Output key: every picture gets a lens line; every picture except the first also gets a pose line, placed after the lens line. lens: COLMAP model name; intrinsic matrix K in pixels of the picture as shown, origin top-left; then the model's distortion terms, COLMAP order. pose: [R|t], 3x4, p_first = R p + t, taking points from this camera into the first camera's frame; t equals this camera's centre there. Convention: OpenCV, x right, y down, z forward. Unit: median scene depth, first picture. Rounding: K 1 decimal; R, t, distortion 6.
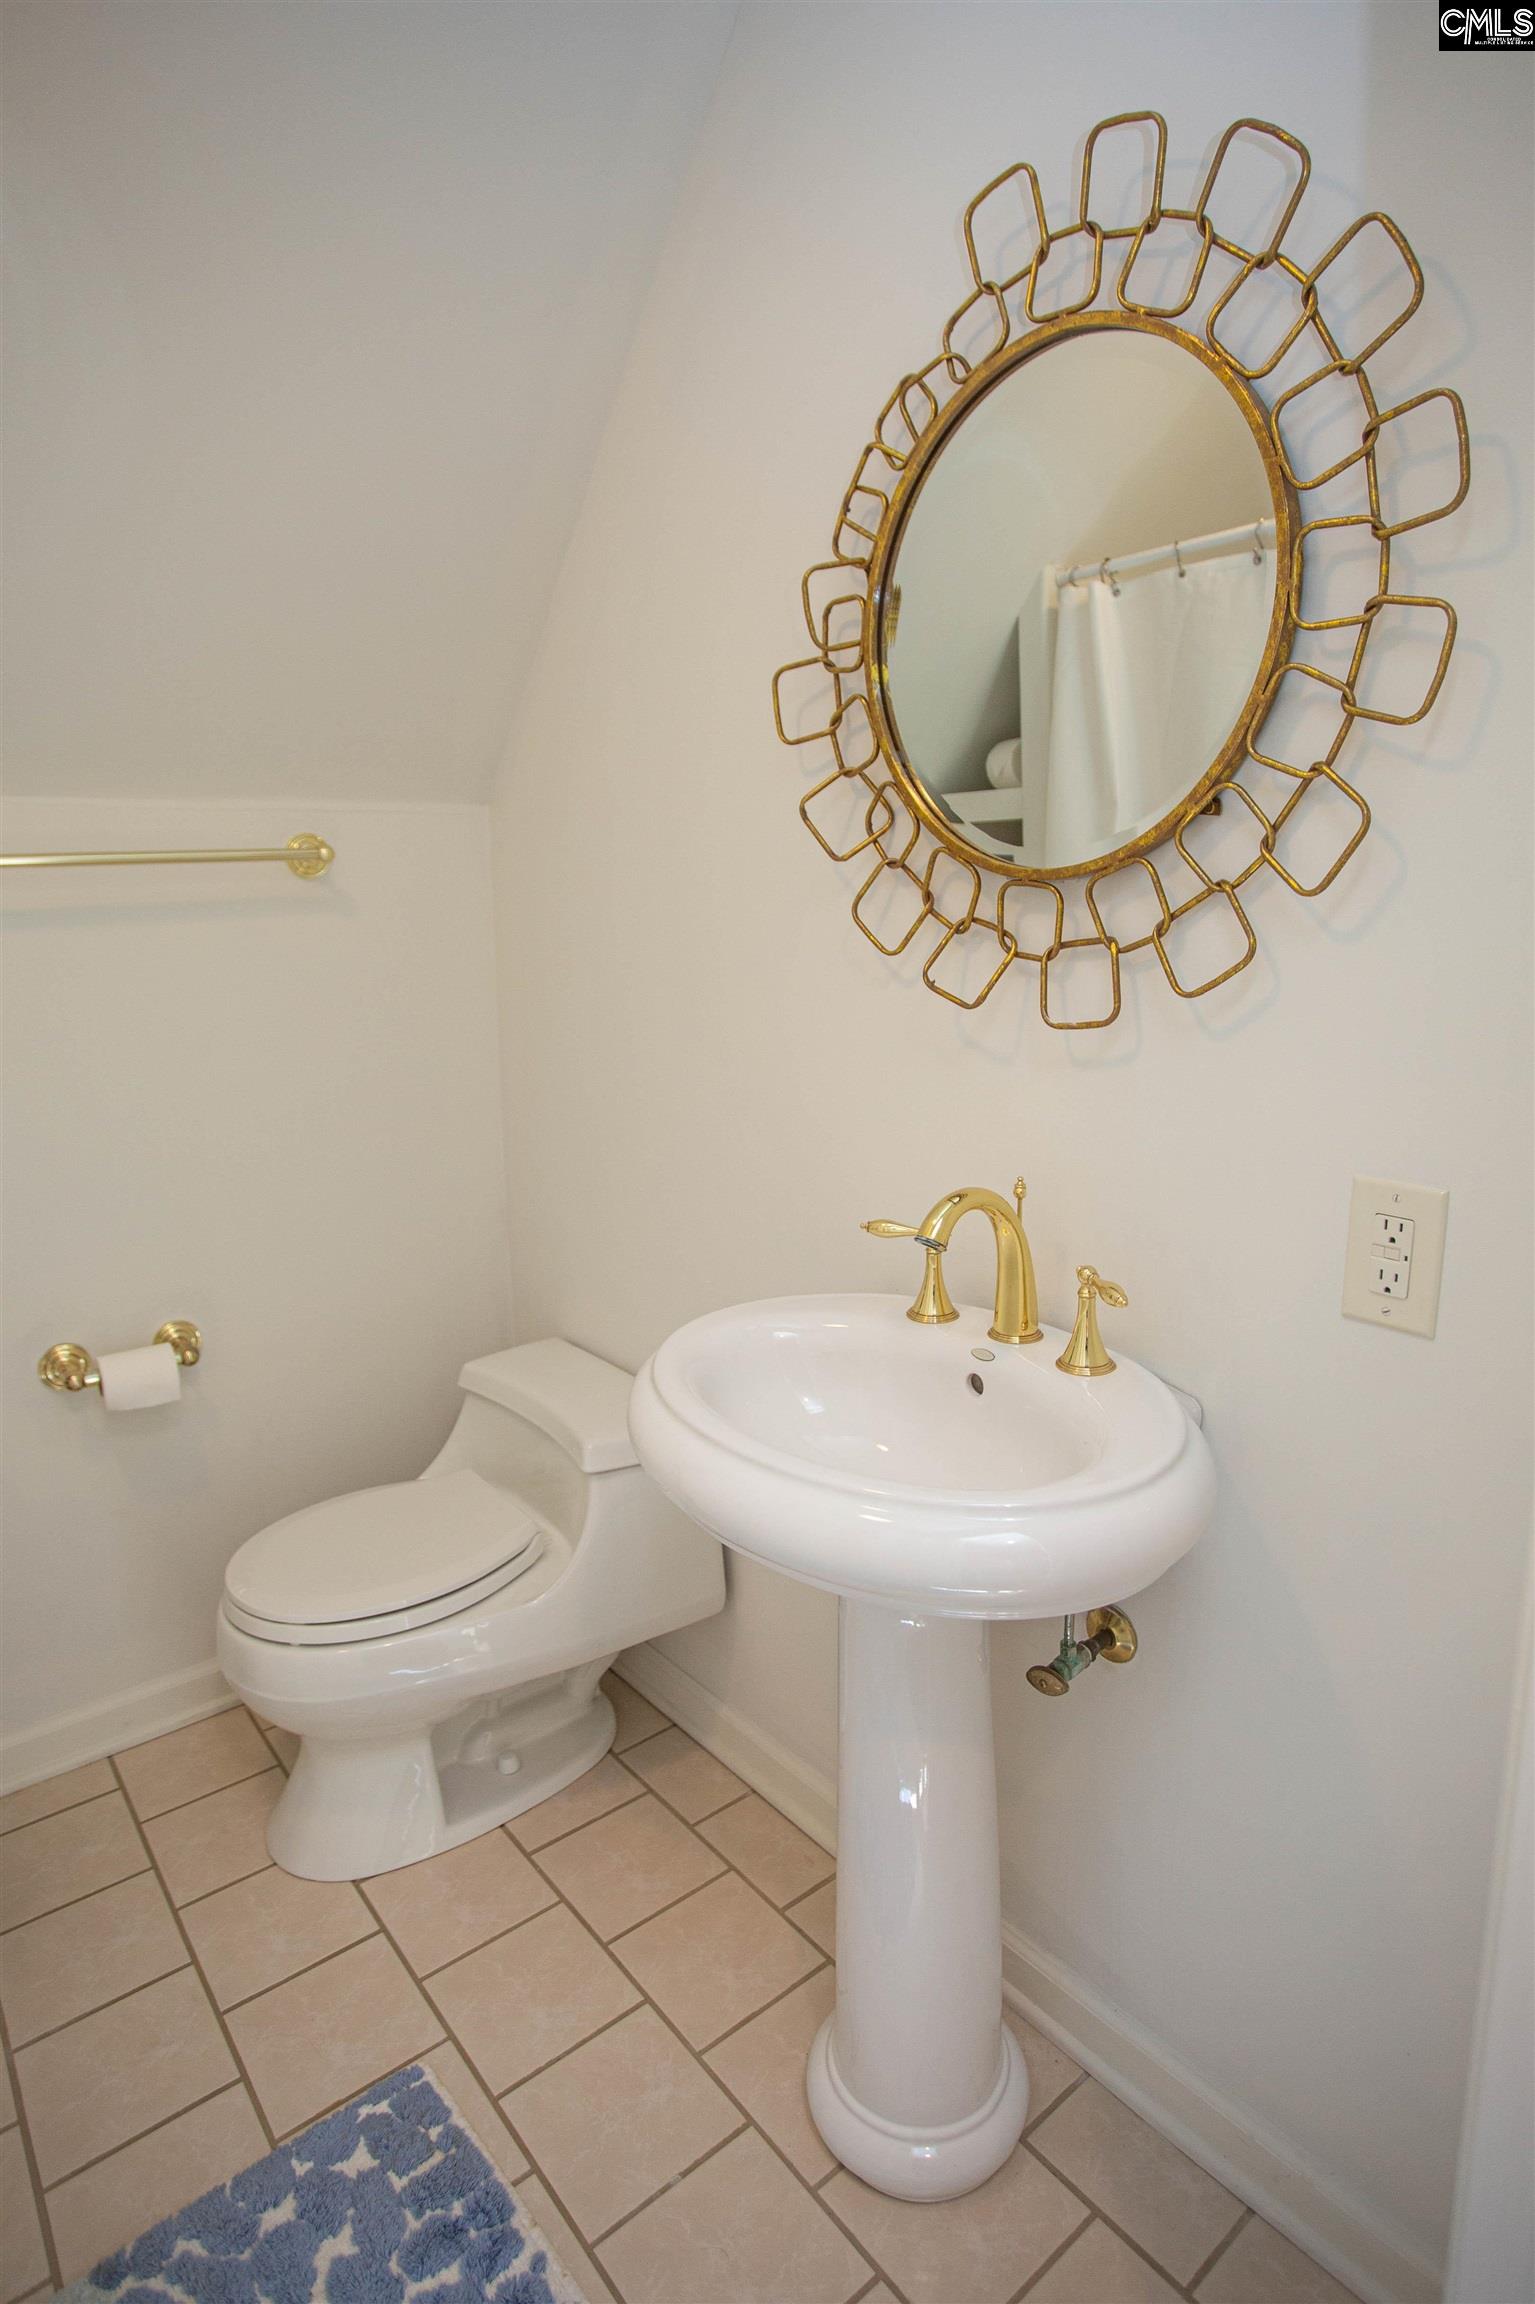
lens RADIAL K [[1176.1, 0, 767.5], [0, 1176.1, 1152.0], [0, 0, 1]] dist [-0.054374, 0.020520]
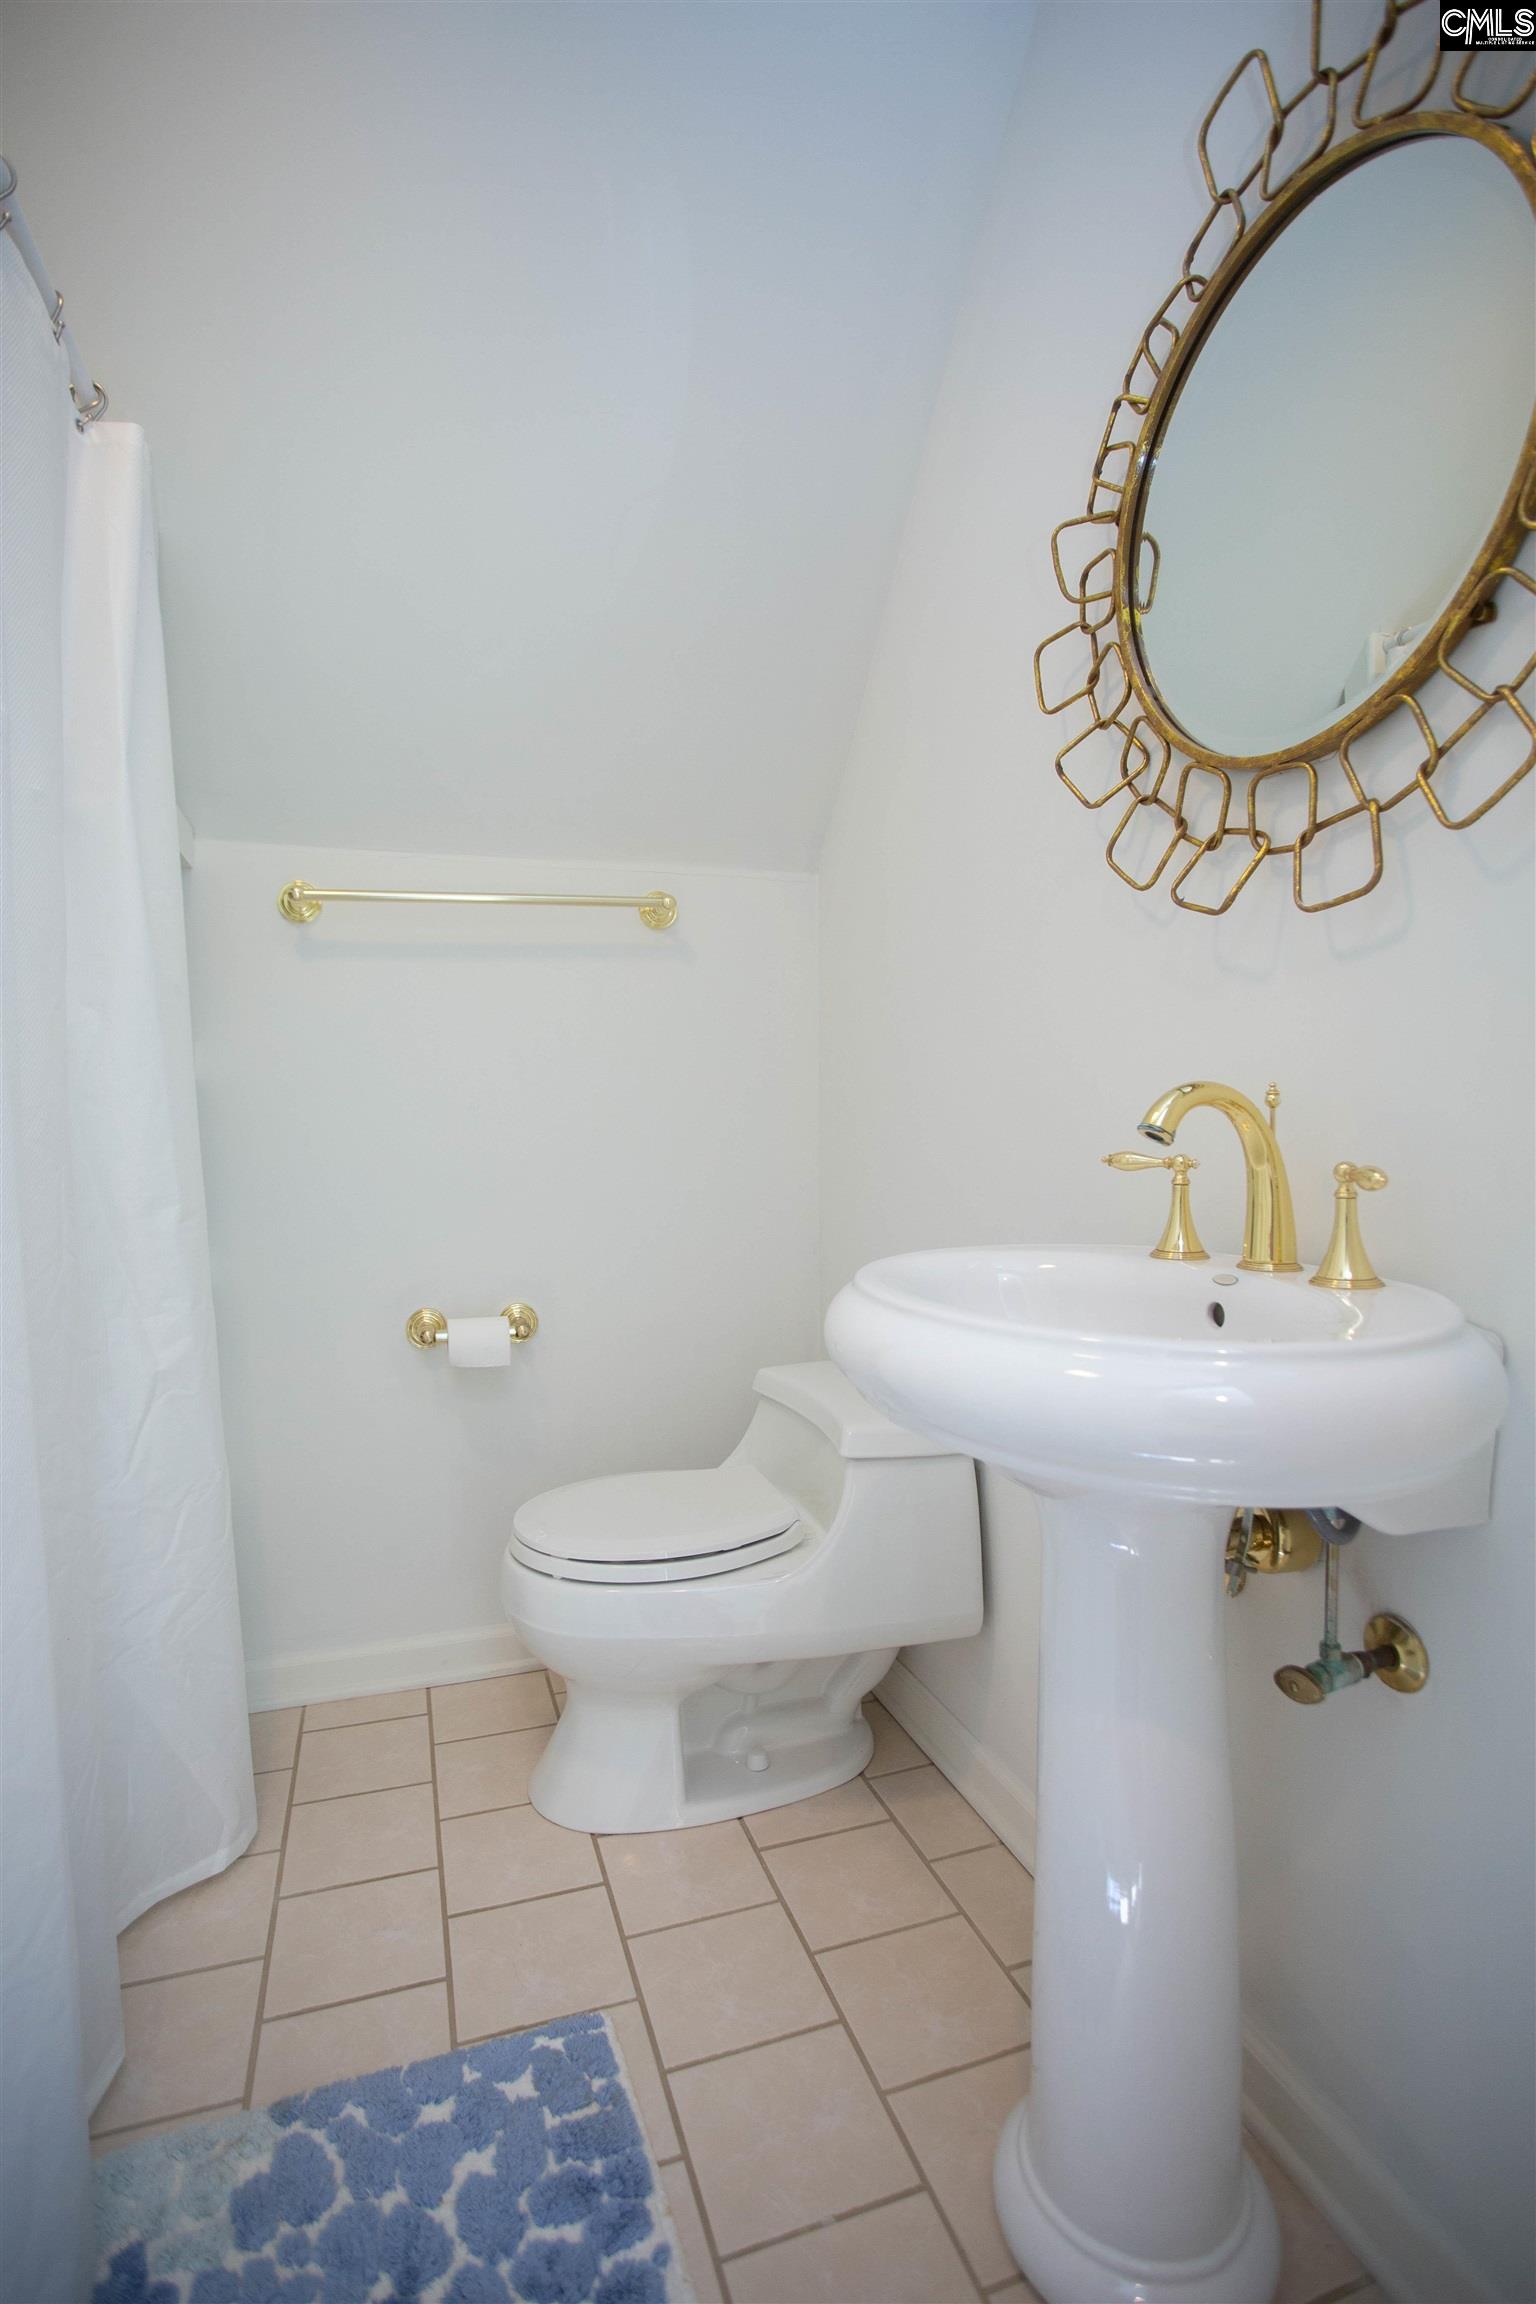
lens RADIAL K [[1057.3, 0, 768.0], [0, 1057.3, 1152.0], [0, 0, 1]] dist [-0.053639, 0.019558]
pose [[0.941251, 0.022955, -0.336927, 0.114625], [-0.071820, 0.988471, -0.133292, 0.191574], [0.329983, 0.149659, 0.932048, 0.129120]]
